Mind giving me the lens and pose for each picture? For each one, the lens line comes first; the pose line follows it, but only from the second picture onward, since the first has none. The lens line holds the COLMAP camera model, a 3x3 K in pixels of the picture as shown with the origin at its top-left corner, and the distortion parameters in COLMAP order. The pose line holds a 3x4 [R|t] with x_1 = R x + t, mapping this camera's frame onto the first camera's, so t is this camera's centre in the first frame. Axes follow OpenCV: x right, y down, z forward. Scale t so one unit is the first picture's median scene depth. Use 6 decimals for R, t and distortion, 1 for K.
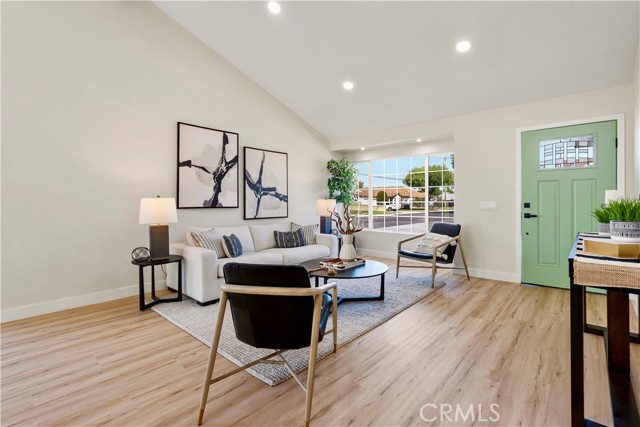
lens RADIAL K [[296.5, 0, 317.1], [0, 296.5, 209.6], [0, 0, 1]] dist [0.000824, 0.000919]
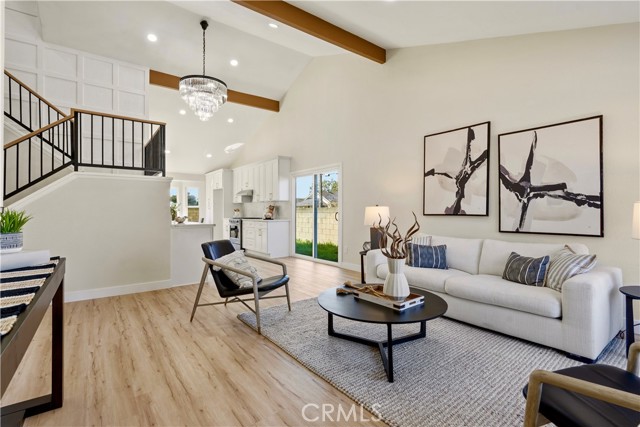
lens RADIAL K [[296.5, 0, 319.6], [0, 296.5, 211.5], [0, 0, 1]] dist [0.000824, 0.000919]
pose [[-0.180001, 0.006476, -0.983645, 0.604051], [-0.017767, 0.999794, 0.009834, -0.018864], [0.983506, 0.019247, -0.179848, 0.726437]]
